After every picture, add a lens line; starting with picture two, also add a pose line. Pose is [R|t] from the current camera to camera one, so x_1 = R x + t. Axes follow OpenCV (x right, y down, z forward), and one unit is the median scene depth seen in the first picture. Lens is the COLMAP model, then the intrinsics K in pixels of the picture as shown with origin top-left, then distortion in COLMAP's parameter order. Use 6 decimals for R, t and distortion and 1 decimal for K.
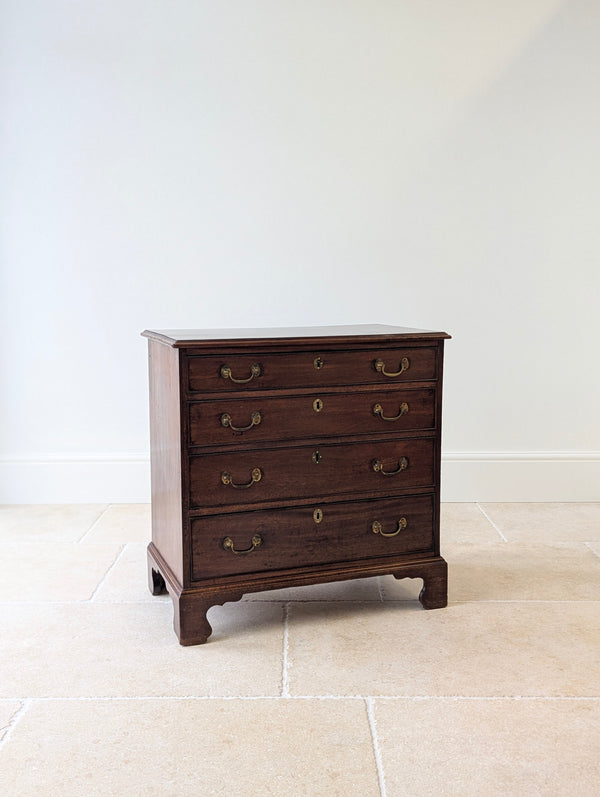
lens RADIAL K [[971.0, 0, 300.0], [0, 971.0, 398.5], [0, 0, 1]] dist [0.010829, 0.015102]
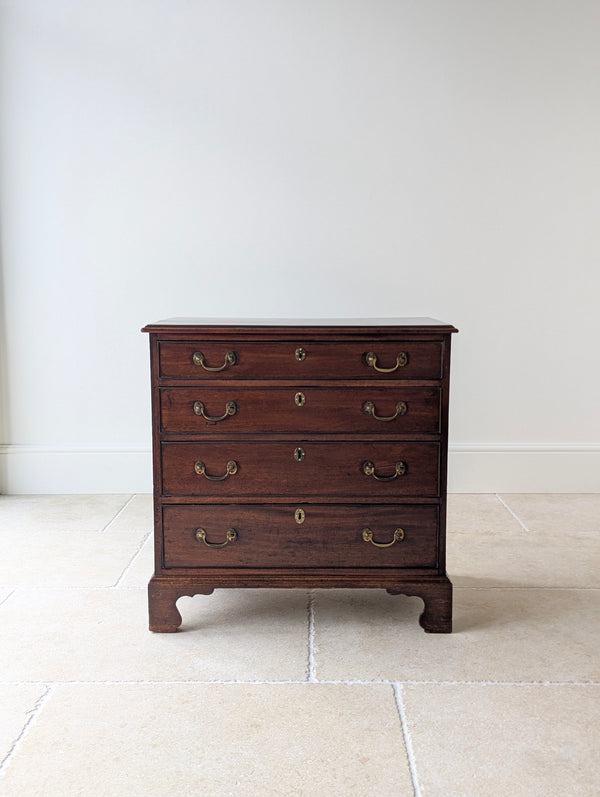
lens RADIAL K [[557.9, 0, 300.0], [0, 557.9, 398.5], [0, 0, 1]] dist [-0.001875, -0.002584]
pose [[0.931241, 0.038358, -0.362380, 0.212308], [-0.054387, 0.997936, -0.034132, 0.024761], [0.360323, 0.051494, 0.931405, 0.488366]]
